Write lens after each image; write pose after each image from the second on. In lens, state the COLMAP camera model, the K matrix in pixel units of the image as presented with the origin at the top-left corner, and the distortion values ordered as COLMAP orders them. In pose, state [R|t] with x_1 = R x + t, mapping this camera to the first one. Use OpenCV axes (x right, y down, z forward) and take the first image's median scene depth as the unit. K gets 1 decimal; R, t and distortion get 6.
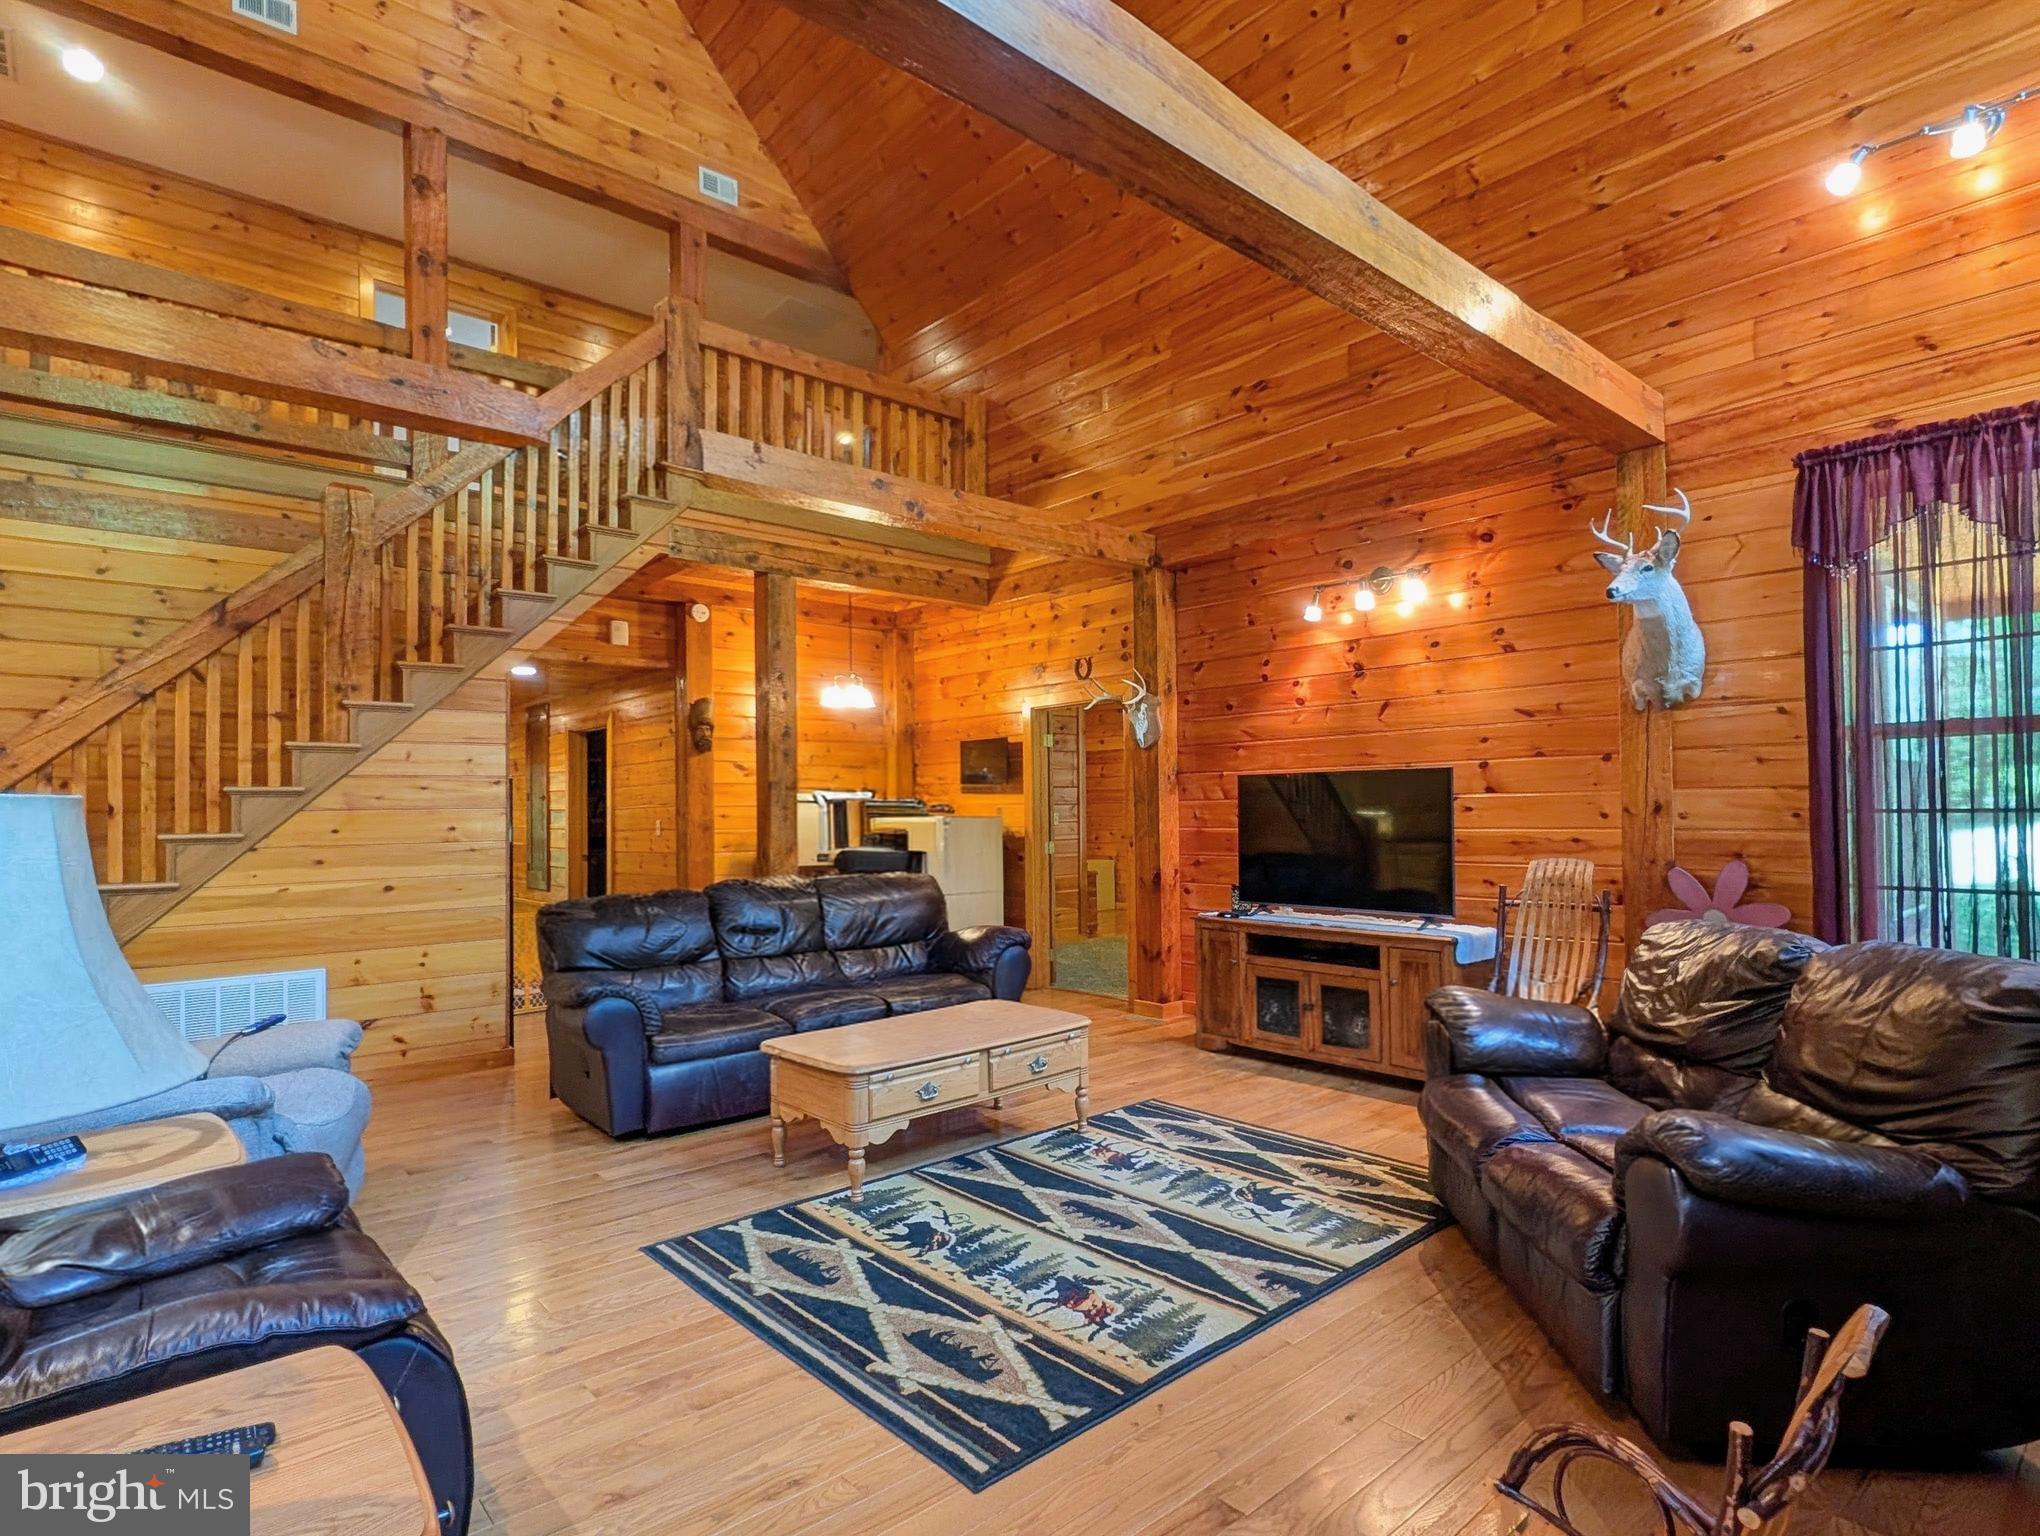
lens RADIAL K [[1086.6, 0, 1018.6], [0, 1086.6, 779.7], [0, 0, 1]] dist [-0.000550, 0.002250]
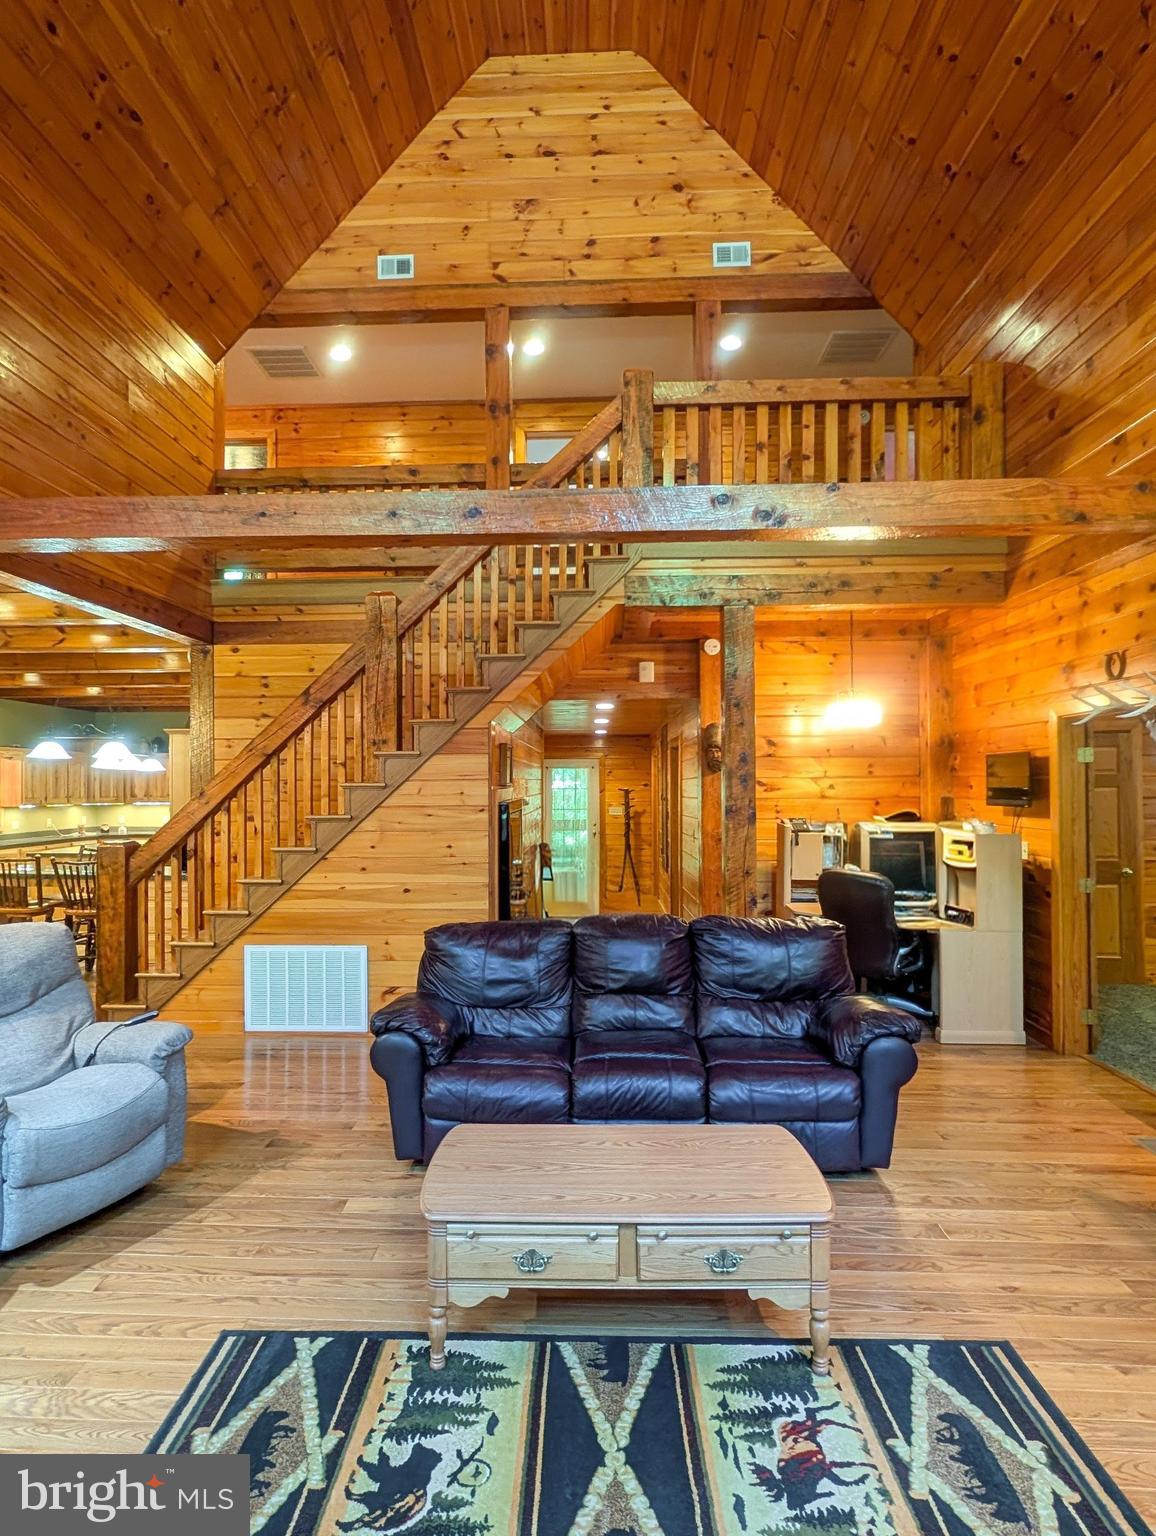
lens RADIAL K [[818.2, 0, 508.7], [0, 818.2, 779.0], [0, 0, 1]] dist [-0.000550, 0.002250]
pose [[0.719544, -0.000701, -0.694446, 0.149747], [0.016441, 0.999736, 0.016026, -0.036468], [0.694252, -0.022949, 0.719366, 0.261133]]
